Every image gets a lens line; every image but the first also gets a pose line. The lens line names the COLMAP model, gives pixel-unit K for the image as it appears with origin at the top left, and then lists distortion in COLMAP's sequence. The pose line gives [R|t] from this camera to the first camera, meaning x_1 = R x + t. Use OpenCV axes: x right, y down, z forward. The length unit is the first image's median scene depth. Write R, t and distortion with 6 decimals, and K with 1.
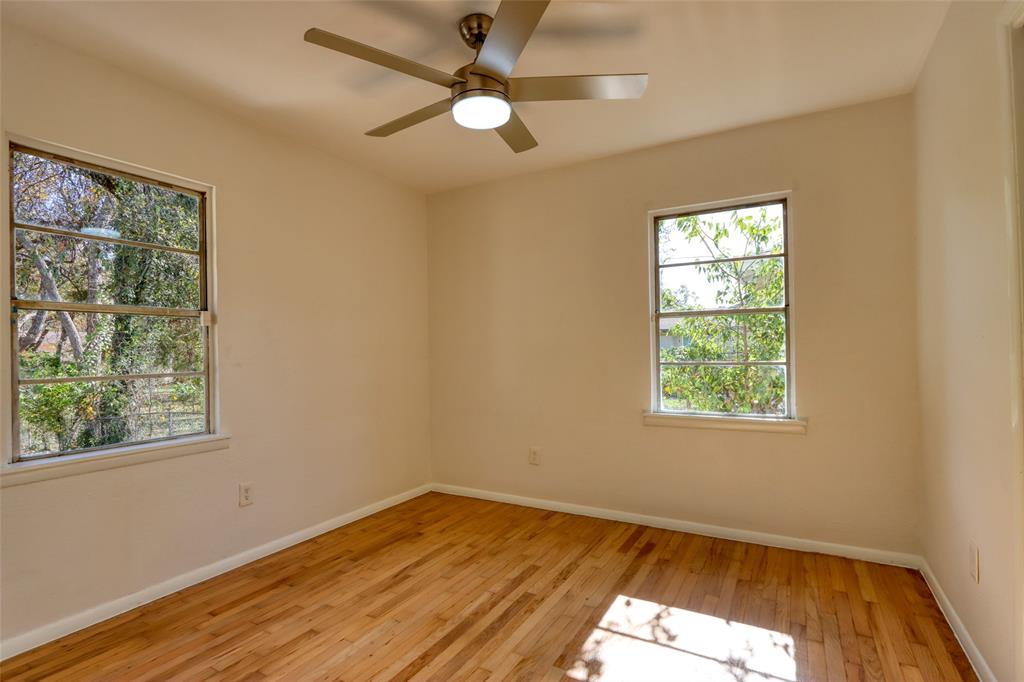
lens RADIAL K [[493.9, 0, 506.0], [0, 493.9, 345.4], [0, 0, 1]] dist [-0.017294, 0.003344]
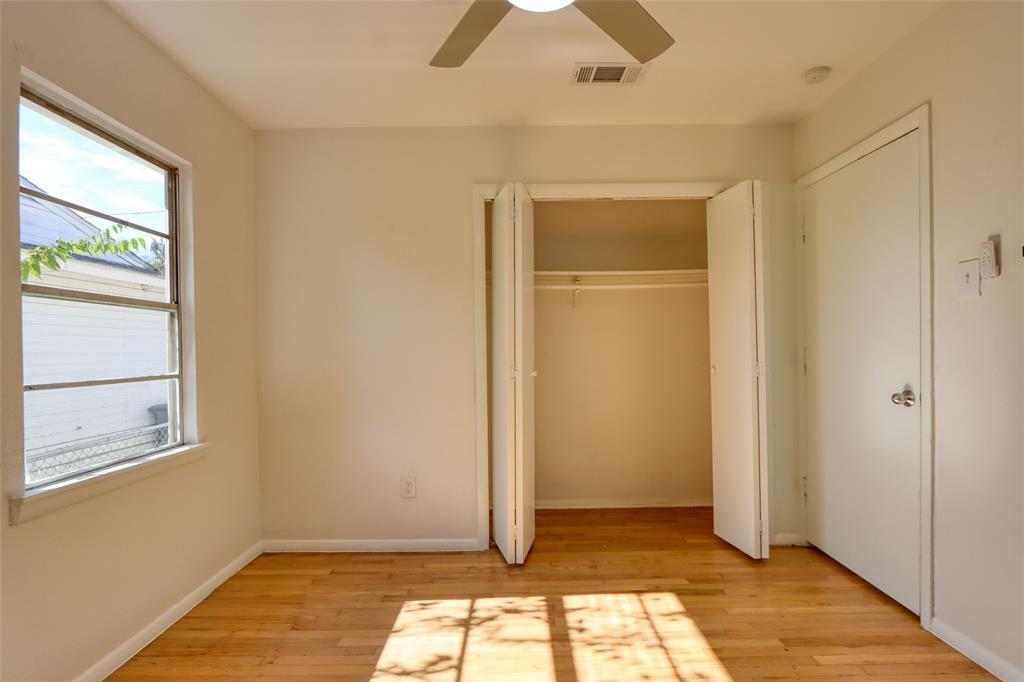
lens RADIAL K [[493.9, 0, 506.2], [0, 493.9, 346.5], [0, 0, 1]] dist [-0.017294, 0.003344]
pose [[-0.490850, 0.025107, 0.870882, -0.497597], [0.015150, 0.999680, -0.020281, 0.017039], [-0.871112, 0.003239, -0.491073, 1.214807]]
